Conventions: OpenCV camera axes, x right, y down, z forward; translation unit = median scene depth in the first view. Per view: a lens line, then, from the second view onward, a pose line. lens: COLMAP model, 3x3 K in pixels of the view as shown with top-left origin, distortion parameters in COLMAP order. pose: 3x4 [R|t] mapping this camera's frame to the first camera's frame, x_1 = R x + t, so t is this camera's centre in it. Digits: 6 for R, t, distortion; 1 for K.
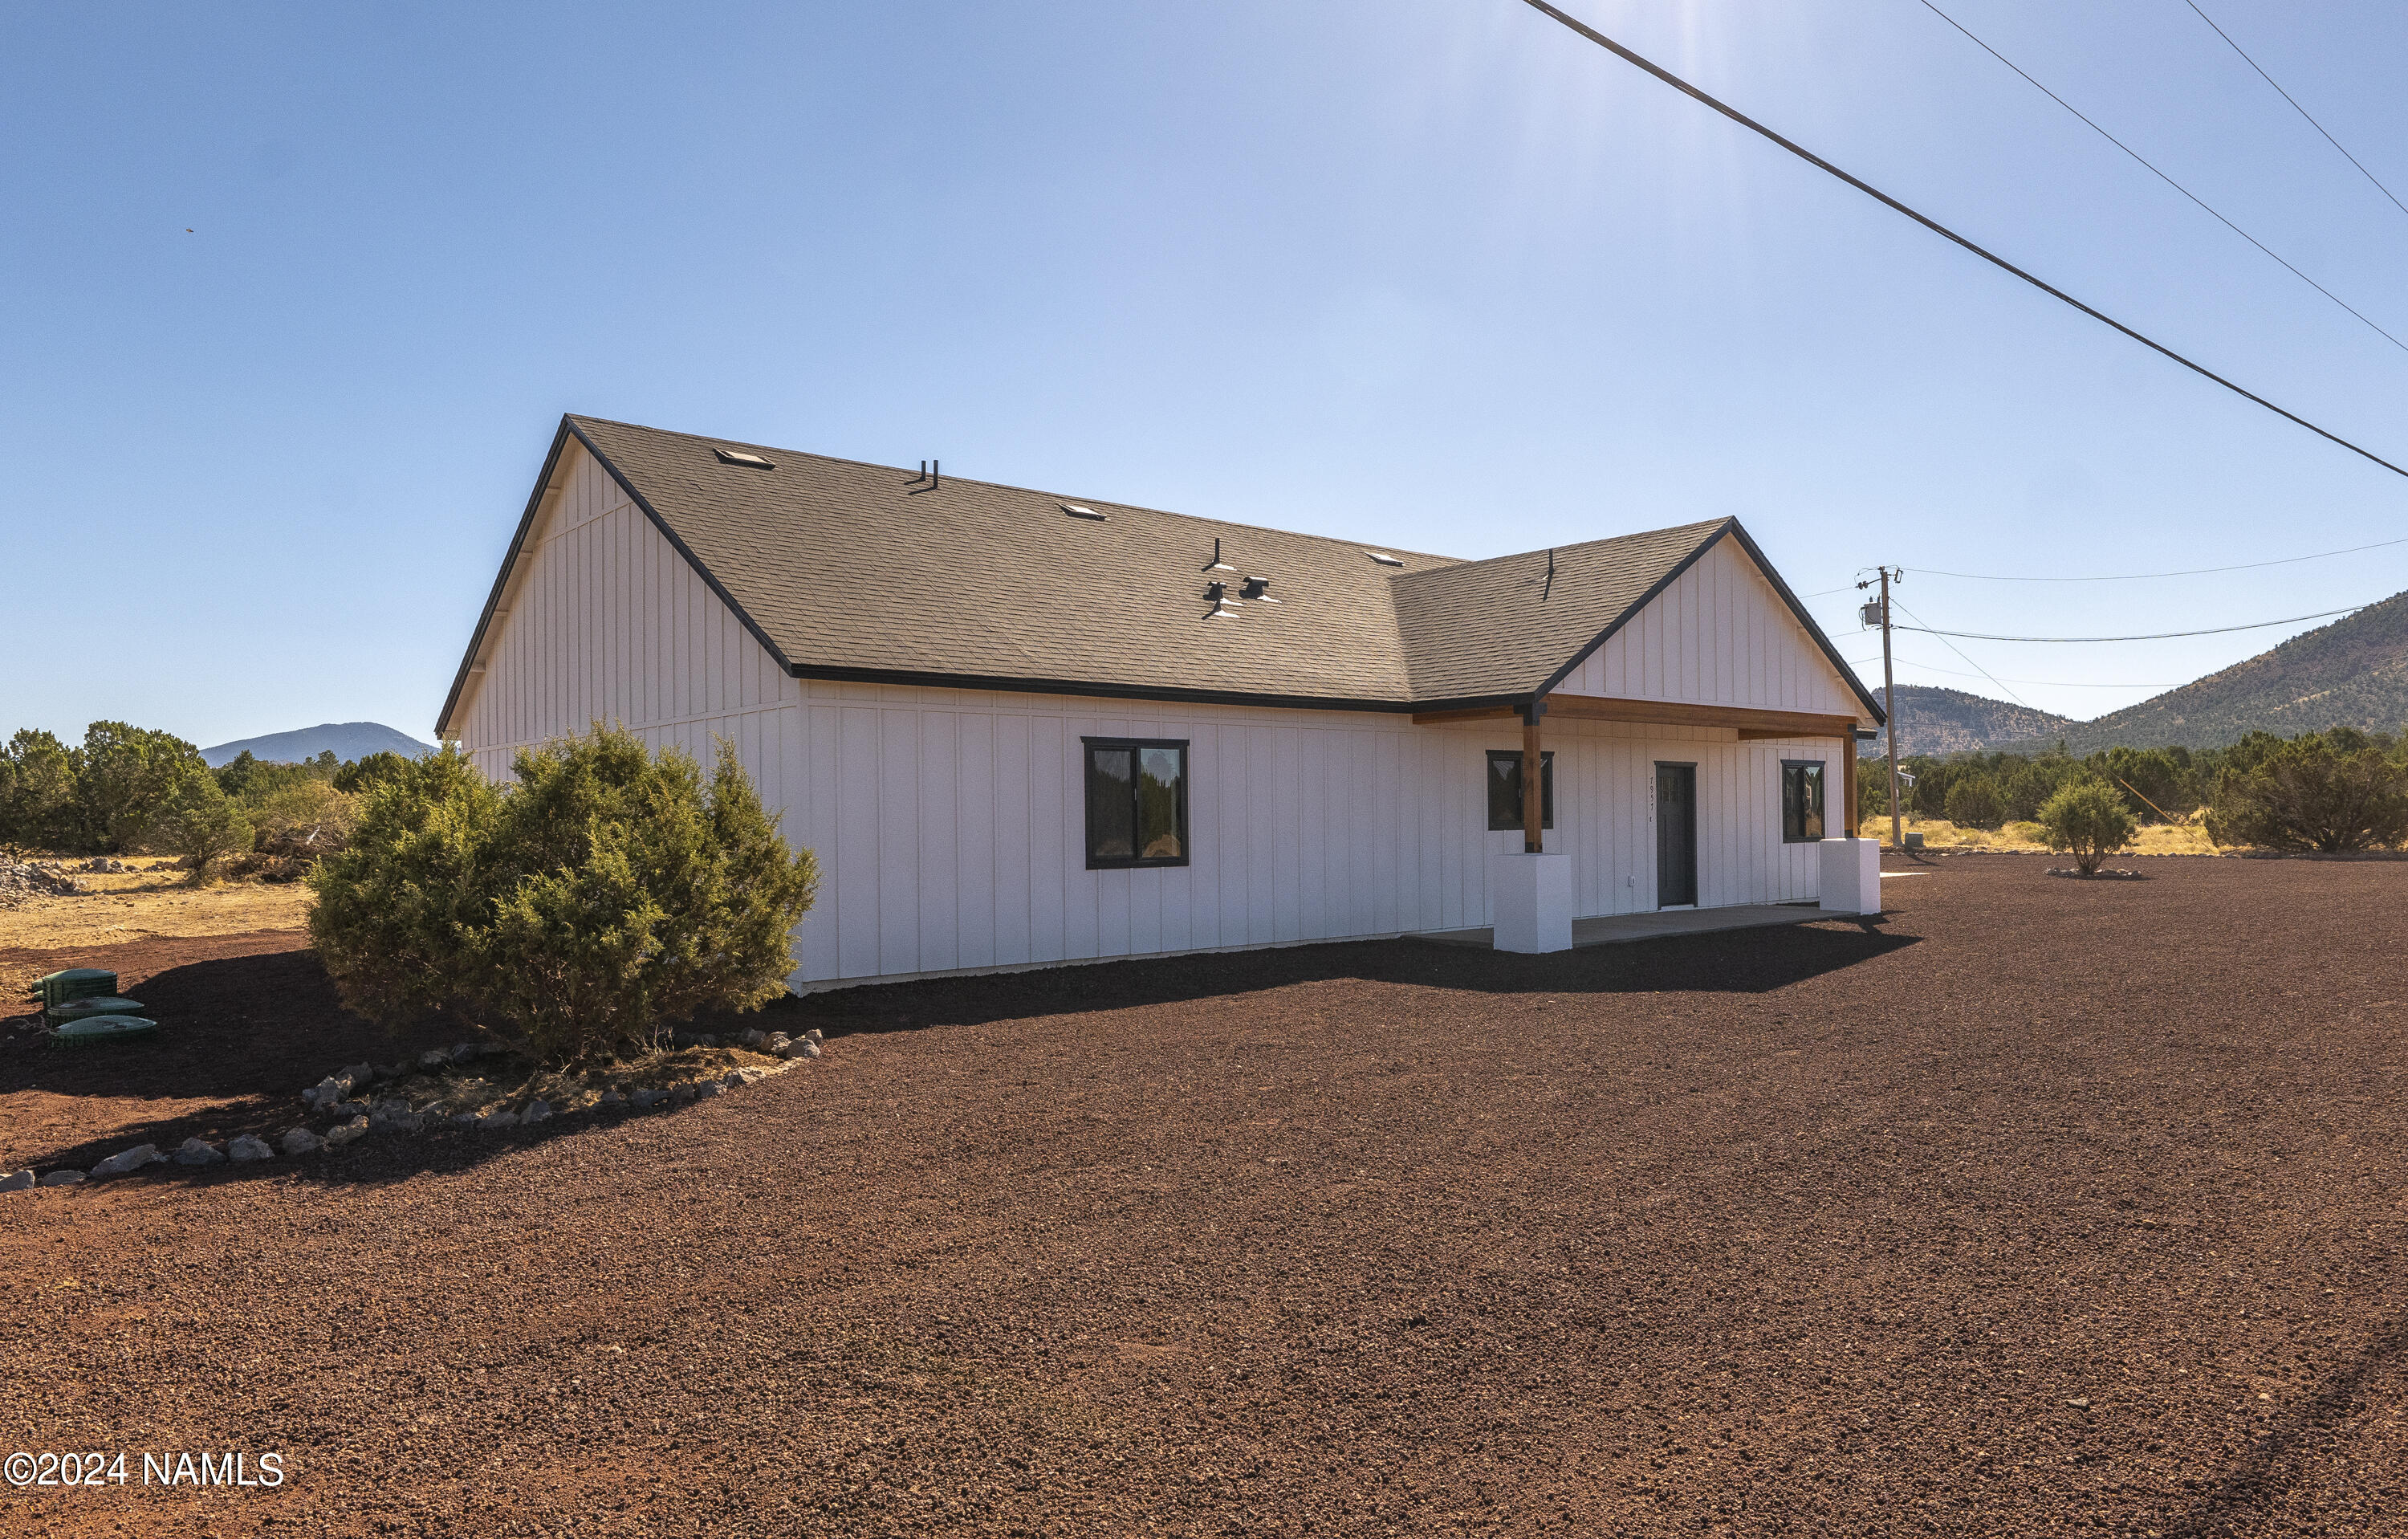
lens RADIAL K [[1516.0, 0, 1226.2], [0, 1516.0, 781.0], [0, 0, 1]] dist [0.004442, -0.000548]
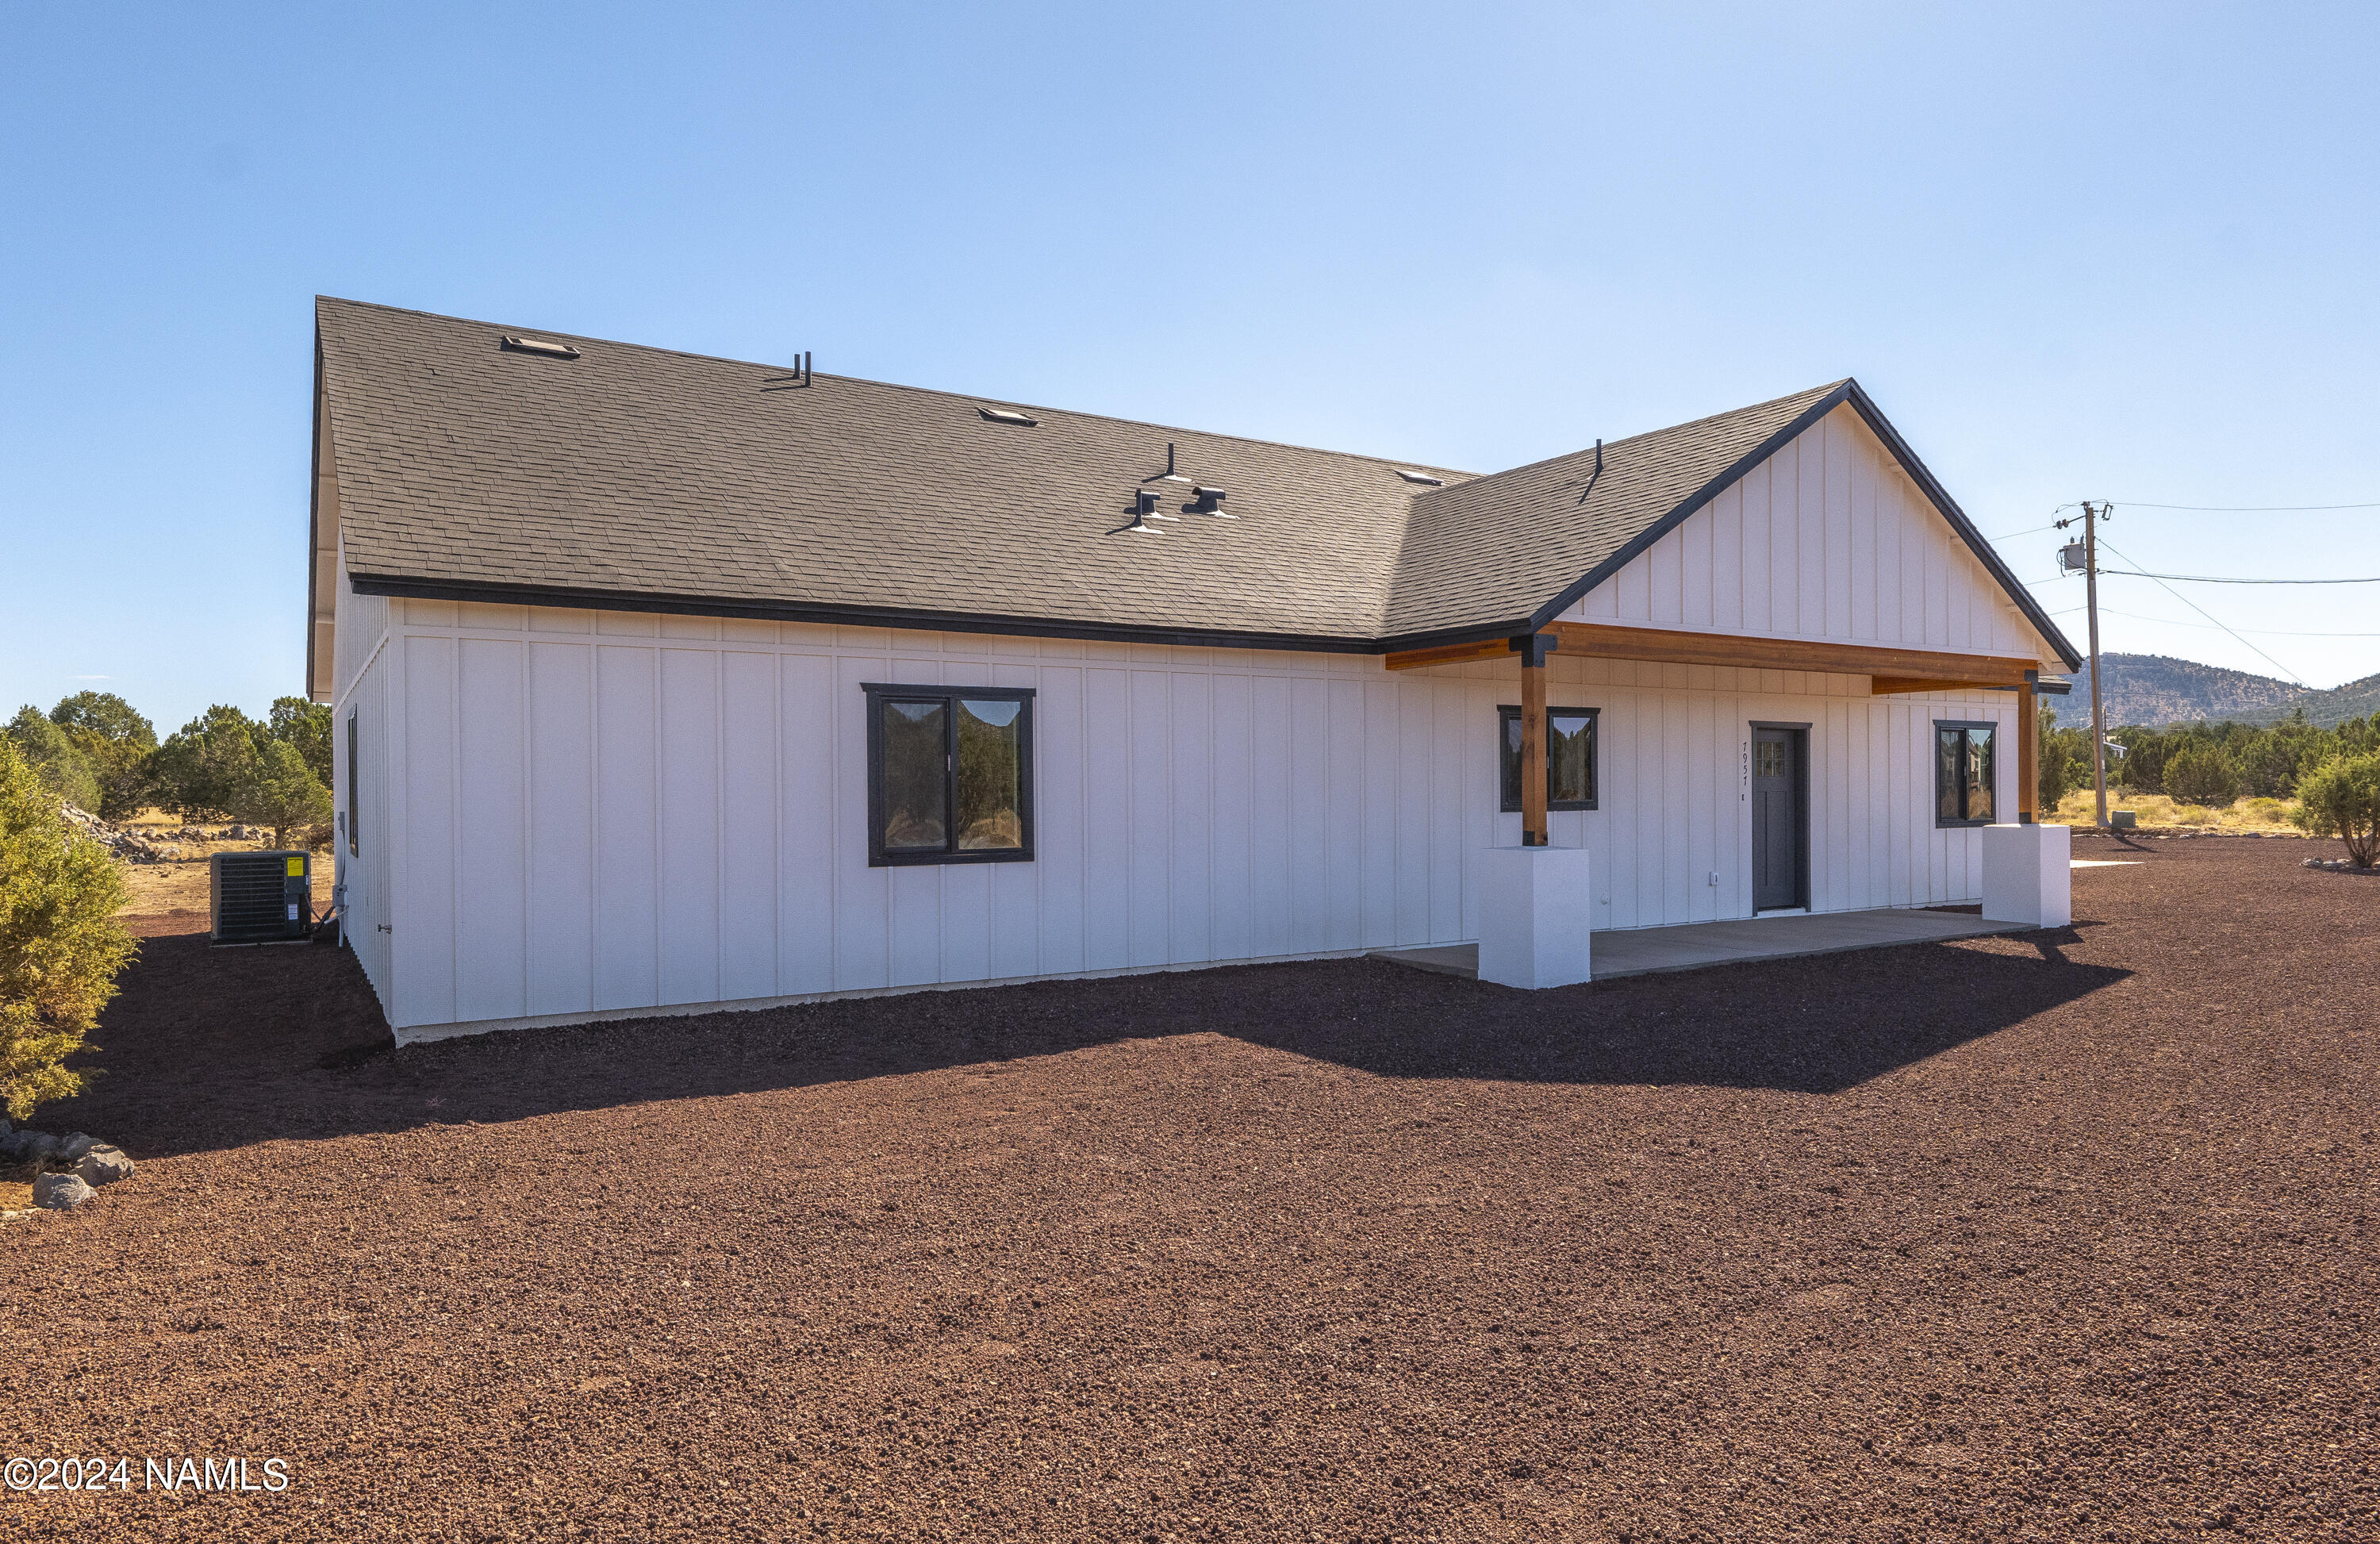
lens RADIAL K [[1443.8, 0, 1163.4], [0, 1443.8, 780.1], [0, 0, 1]] dist [0.000397, 0.001988]
pose [[0.986906, 0.002133, -0.161279, 0.117692], [0.000809, 0.999835, 0.018175, 0.003498], [0.161291, -0.018067, 0.986741, 0.255328]]
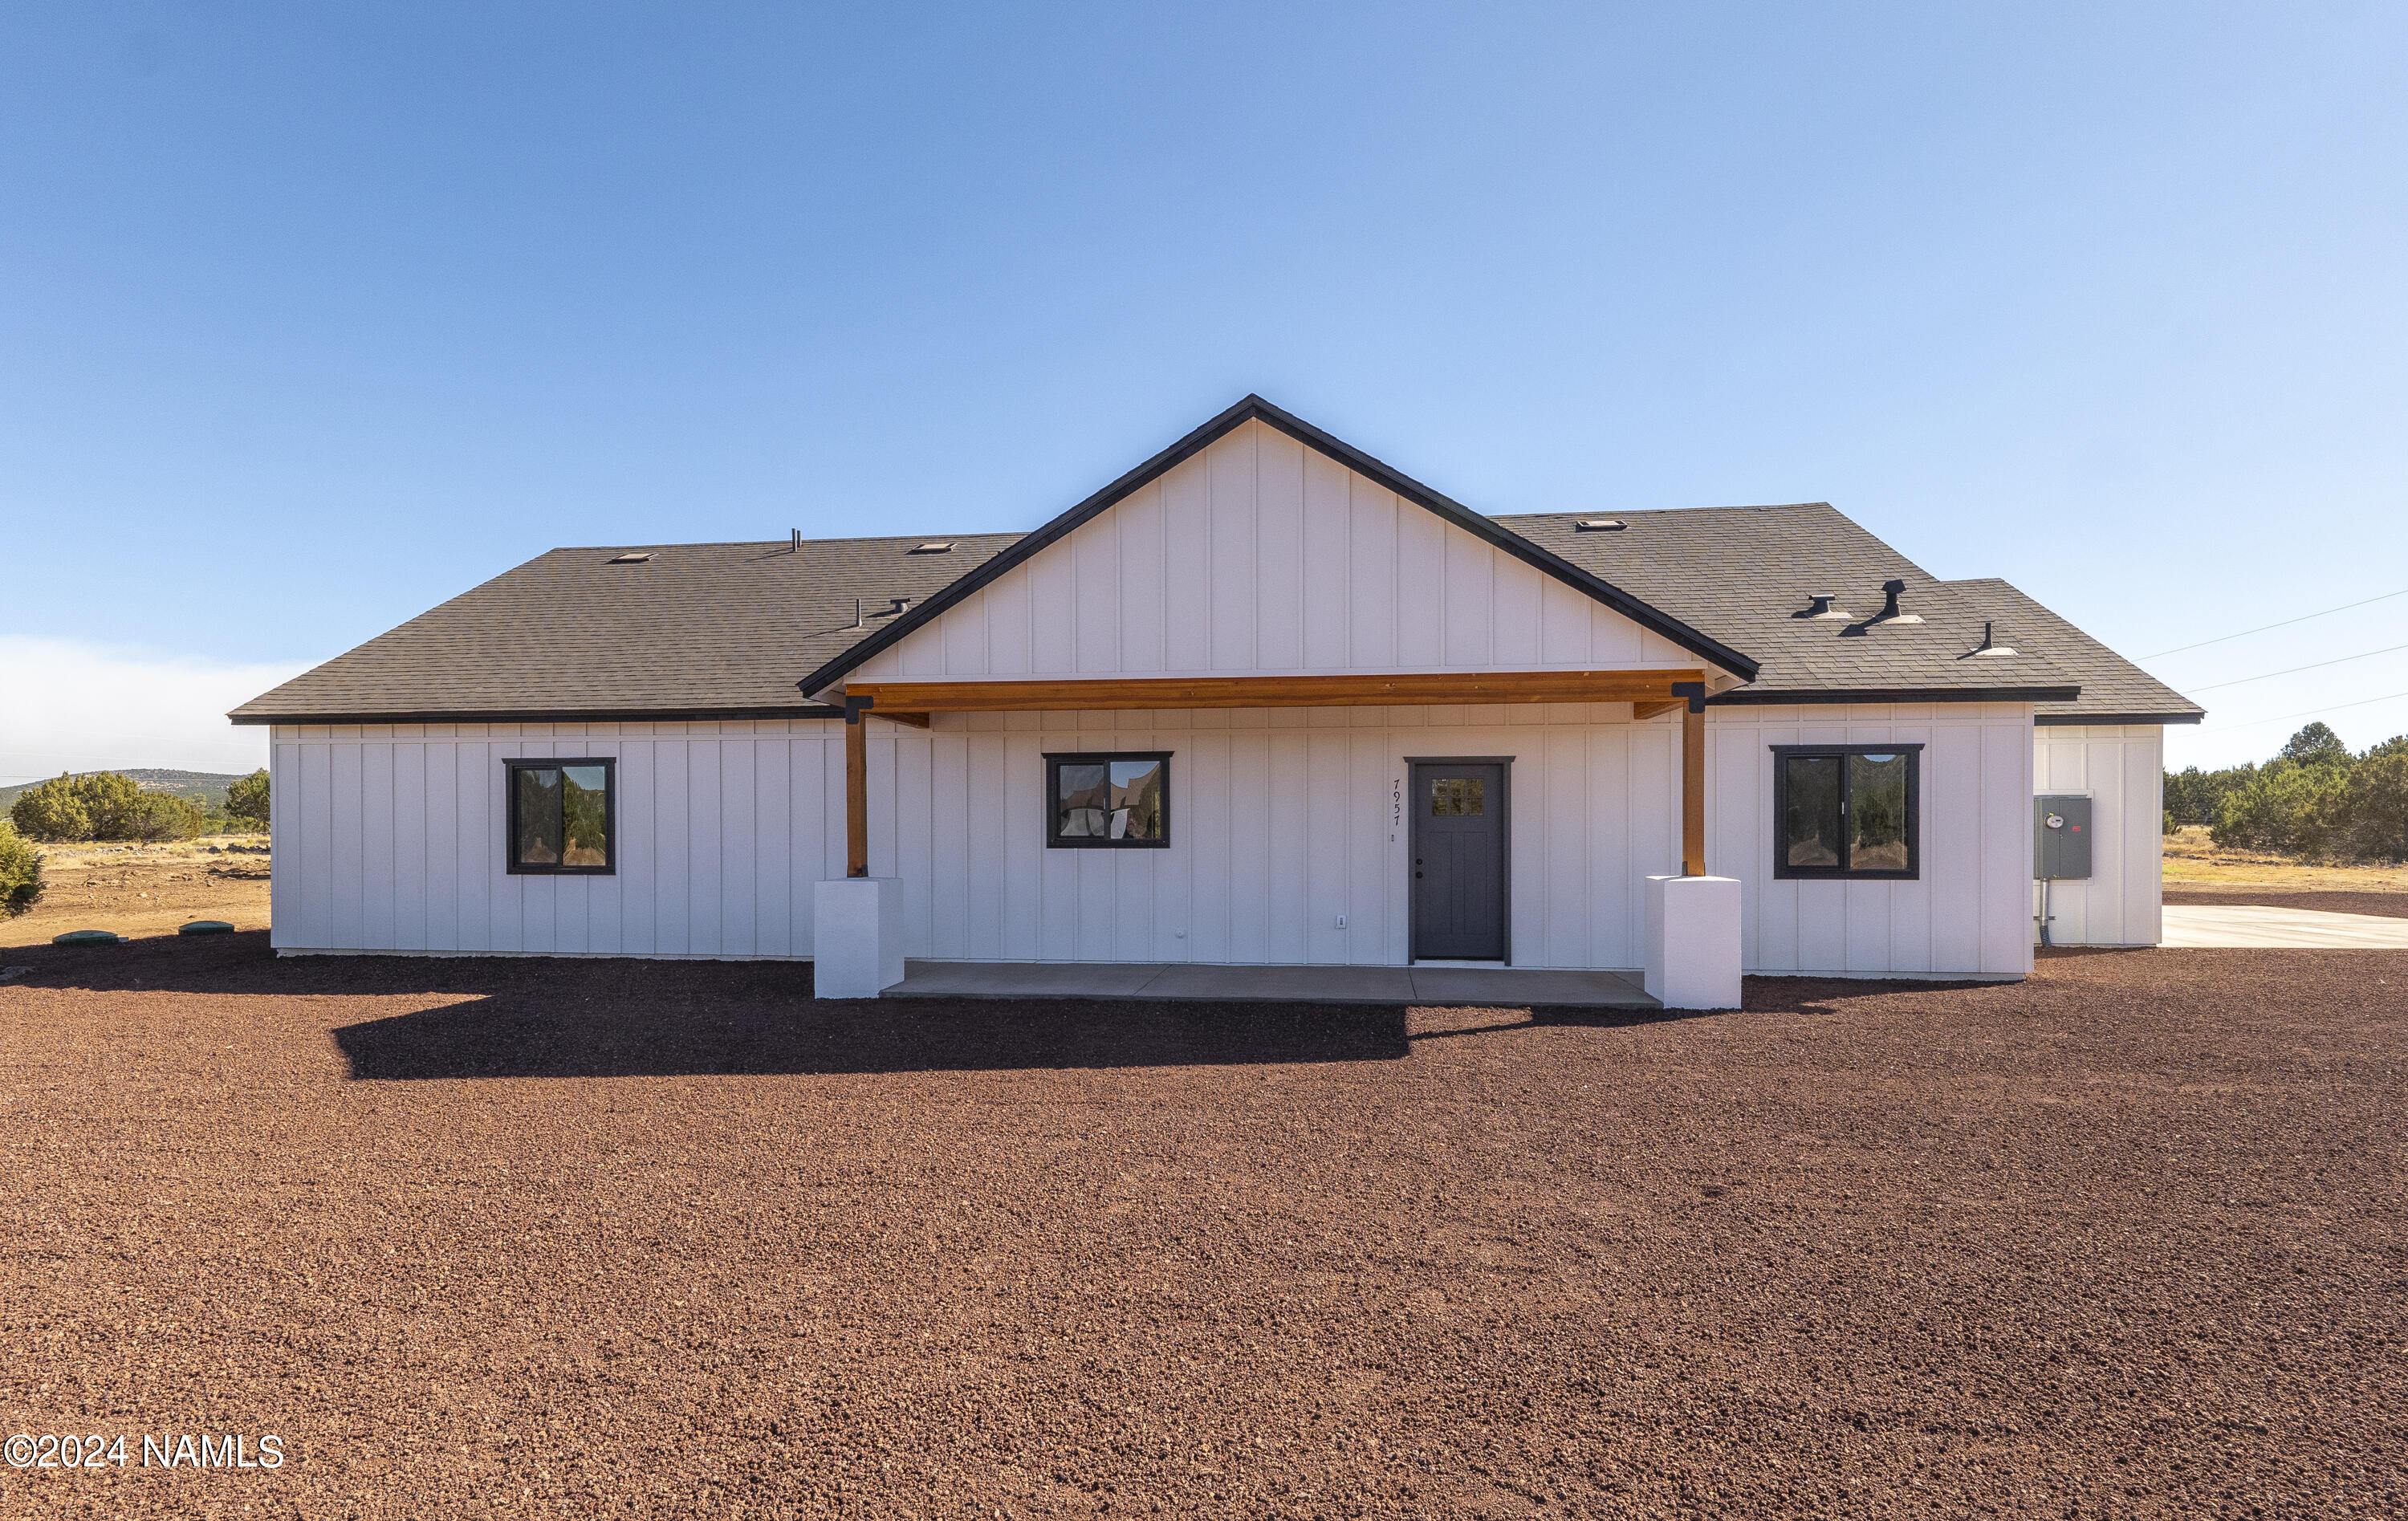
lens RADIAL K [[1150.9, 0, 1176.6], [0, 1150.9, 835.8], [0, 0, 1]] dist [-0.001377, -0.000027]
pose [[0.657273, 0.015803, -0.753487, 0.671383], [0.012214, 0.999425, 0.031615, 0.005856], [0.753554, -0.029982, 0.656702, 0.604726]]
